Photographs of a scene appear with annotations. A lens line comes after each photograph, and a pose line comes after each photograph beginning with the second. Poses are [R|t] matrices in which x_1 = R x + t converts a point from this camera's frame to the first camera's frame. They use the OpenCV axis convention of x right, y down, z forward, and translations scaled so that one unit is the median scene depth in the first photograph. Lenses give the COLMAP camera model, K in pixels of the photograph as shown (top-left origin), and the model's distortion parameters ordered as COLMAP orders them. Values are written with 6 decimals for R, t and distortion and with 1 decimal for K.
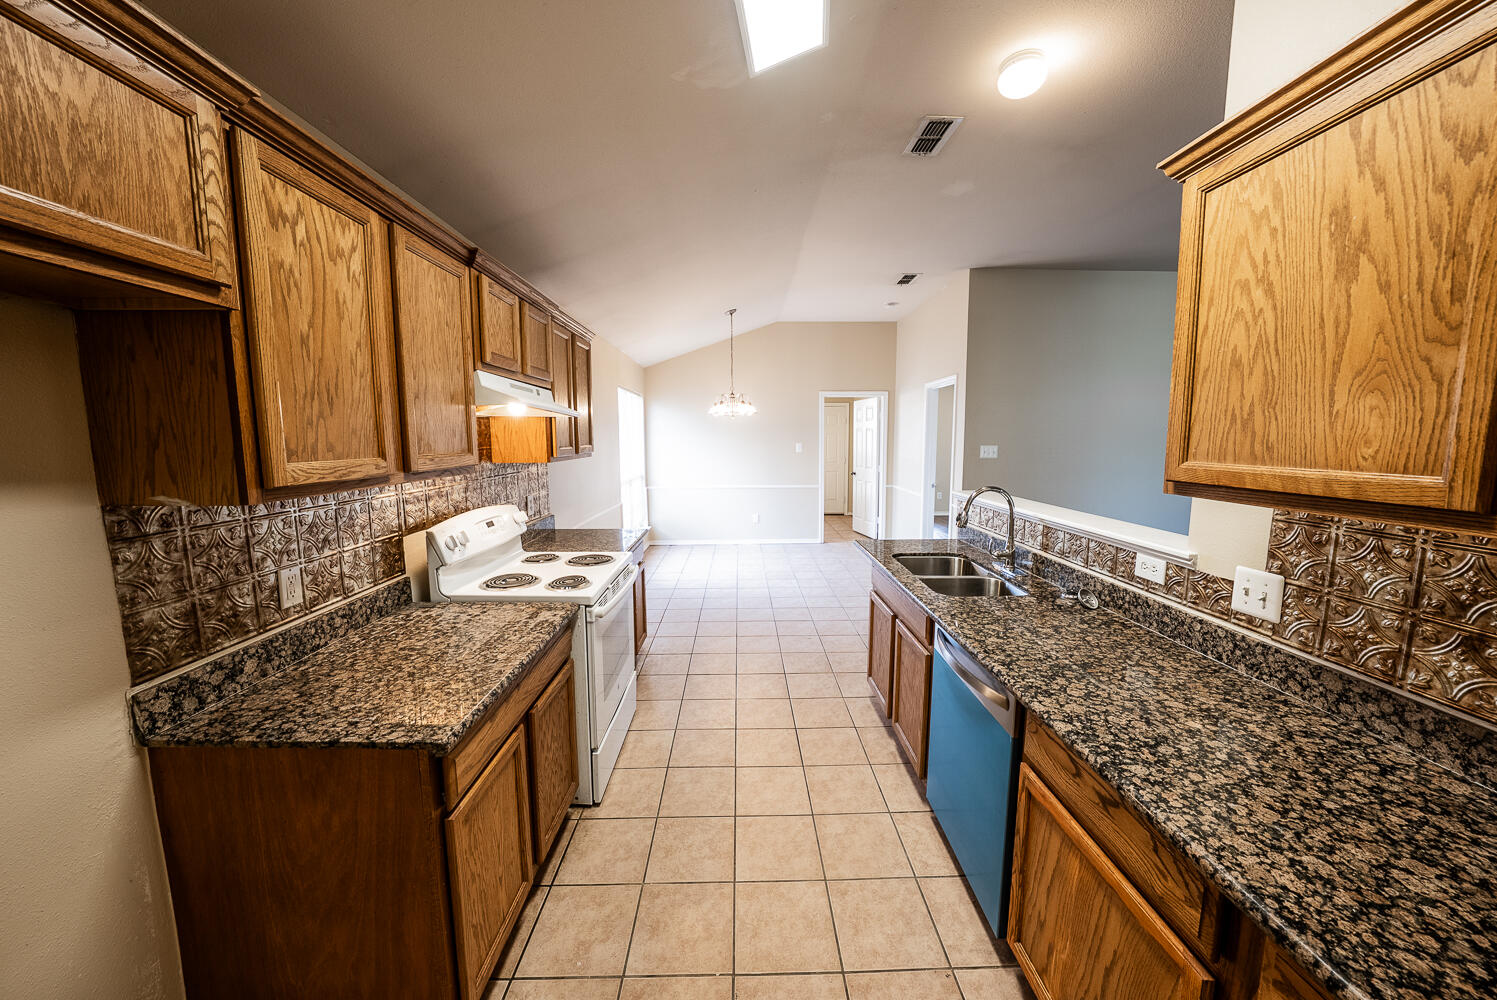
lens RADIAL K [[517.8, 0, 748.5], [0, 517.8, 500.0], [0, 0, 1]] dist [-0.036334, 0.009108]
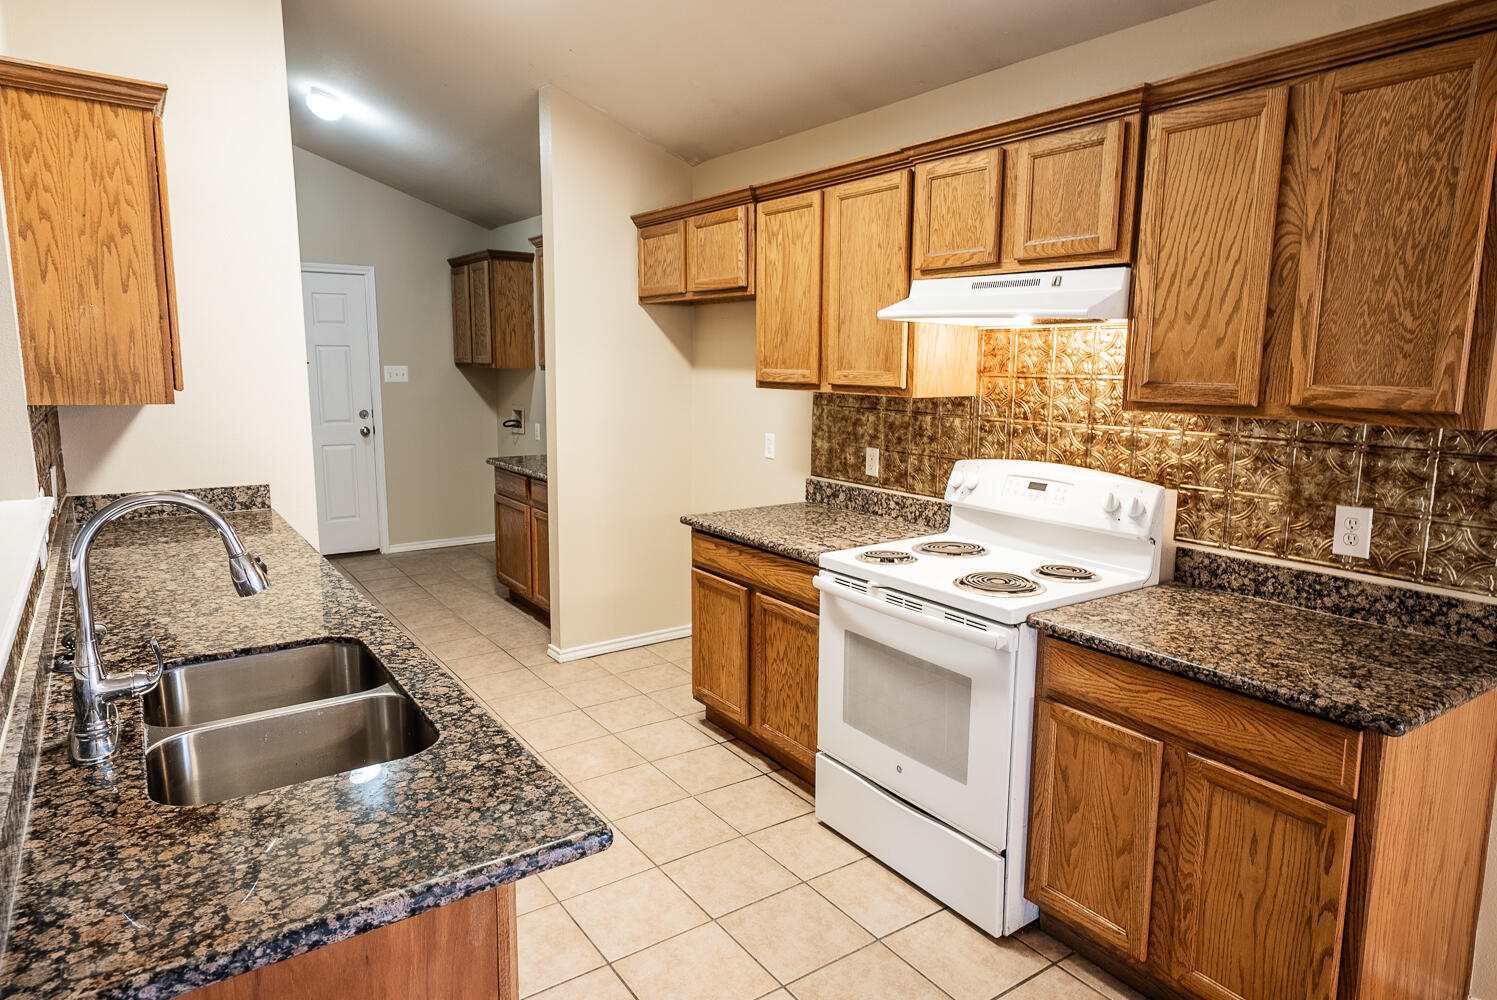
lens RADIAL K [[898.3, 0, 748.5], [0, 898.3, 500.0], [0, 0, 1]] dist [0.004442, 0.000822]
pose [[-0.832237, 0.083046, -0.548165, 0.661236], [-0.075459, 0.962551, 0.260387, -0.304230], [0.549261, 0.258068, -0.794804, 2.433435]]
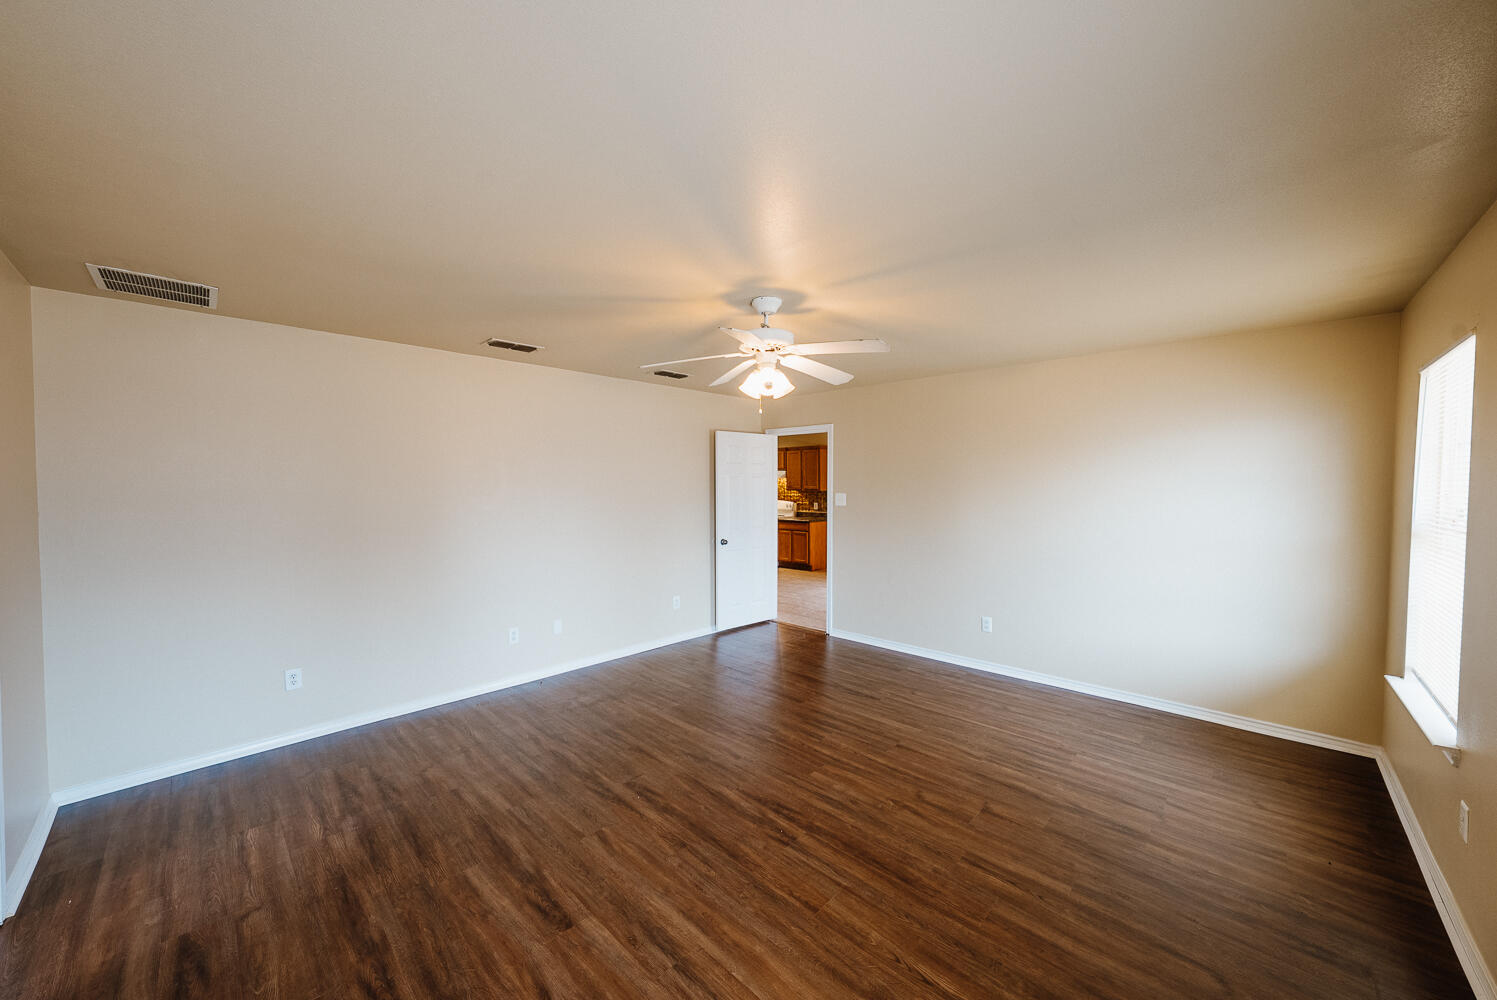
lens RADIAL K [[531.4, 0, 748.5], [0, 531.4, 500.0], [0, 0, 1]] dist [-0.000060, -0.000020]
pose [[-0.708051, 0.022377, -0.705807, 3.915415], [-0.091613, 0.988140, 0.123232, -0.707639], [0.700194, 0.151916, -0.697603, 5.497720]]
